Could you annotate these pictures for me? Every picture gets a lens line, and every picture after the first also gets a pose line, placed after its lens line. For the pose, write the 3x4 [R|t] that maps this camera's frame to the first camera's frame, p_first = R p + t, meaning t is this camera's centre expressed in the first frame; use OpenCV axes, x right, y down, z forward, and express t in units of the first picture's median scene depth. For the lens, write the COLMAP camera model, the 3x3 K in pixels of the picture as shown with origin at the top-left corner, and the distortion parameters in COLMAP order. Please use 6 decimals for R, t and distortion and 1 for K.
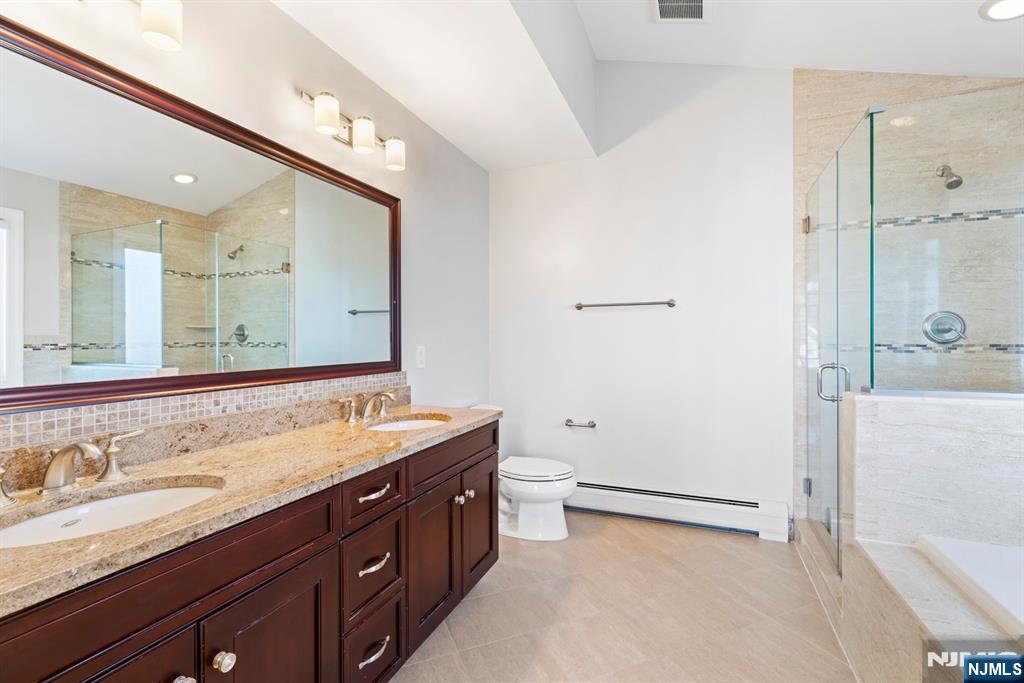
lens RADIAL K [[463.4, 0, 511.7], [0, 463.4, 340.3], [0, 0, 1]] dist [-0.004745, 0.001116]
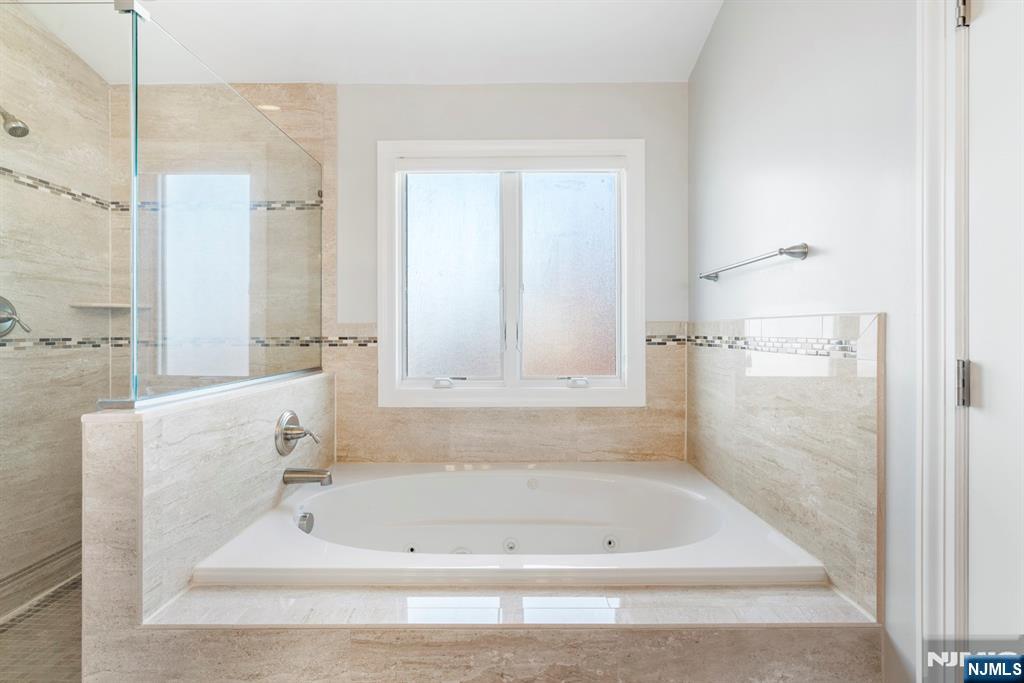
lens RADIAL K [[463.4, 0, 512.0], [0, 463.4, 334.2], [0, 0, 1]] dist [-0.004745, 0.001116]
pose [[-0.370744, -0.003466, 0.928729, -0.064142], [0.003867, 0.999979, 0.005276, -0.000227], [-0.928727, 0.005547, -0.370723, 0.515575]]
